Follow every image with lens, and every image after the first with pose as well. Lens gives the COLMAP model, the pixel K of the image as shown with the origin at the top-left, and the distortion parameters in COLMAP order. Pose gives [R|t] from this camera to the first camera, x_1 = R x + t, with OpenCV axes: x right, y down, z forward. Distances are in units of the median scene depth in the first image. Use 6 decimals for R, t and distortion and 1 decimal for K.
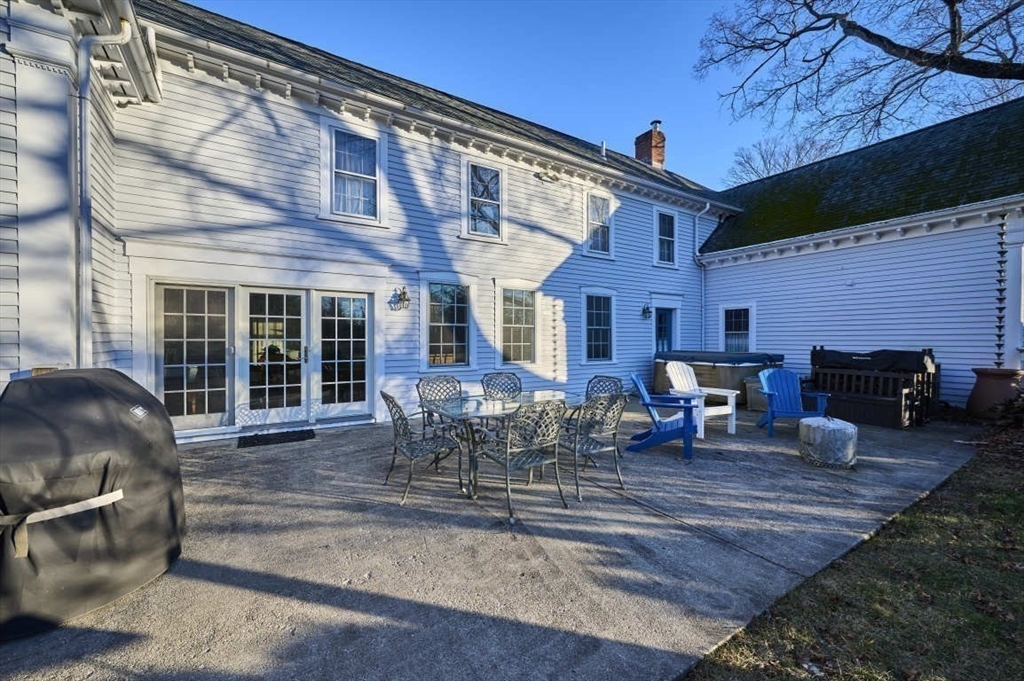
lens RADIAL K [[406.0, 0, 508.0], [0, 406.0, 347.1], [0, 0, 1]] dist [0.000071, 0.000069]
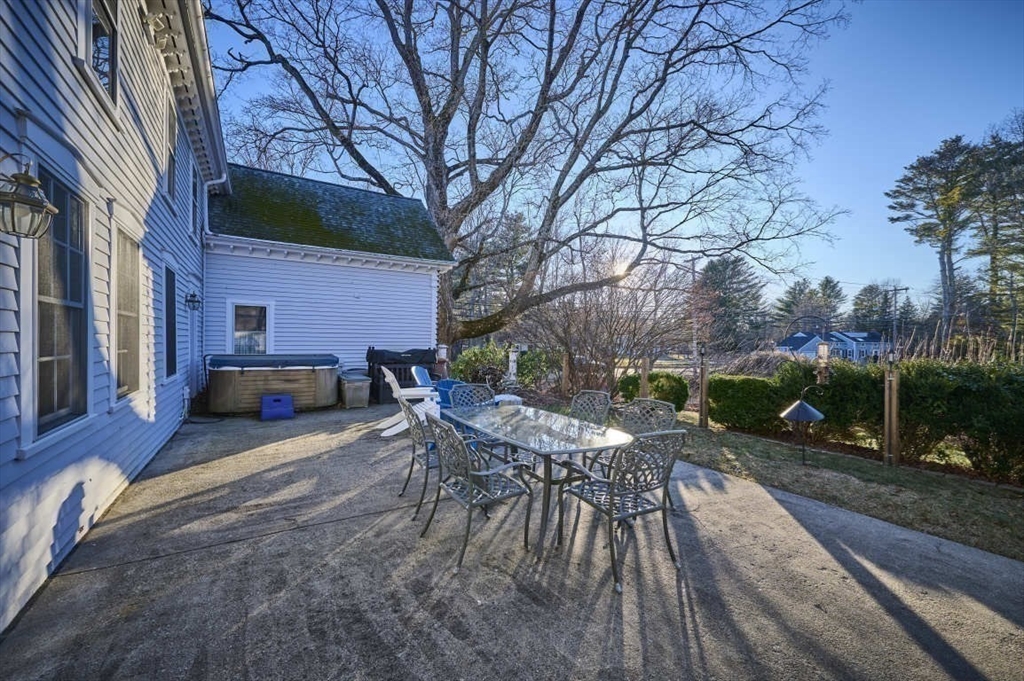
lens RADIAL K [[406.0, 0, 508.0], [0, 406.0, 347.1], [0, 0, 1]] dist [0.000071, 0.000069]
pose [[0.015691, -0.018095, 0.999713, -1.210341], [0.005742, 0.999821, 0.018007, -0.055383], [-0.999860, 0.005458, 0.015792, 1.535447]]
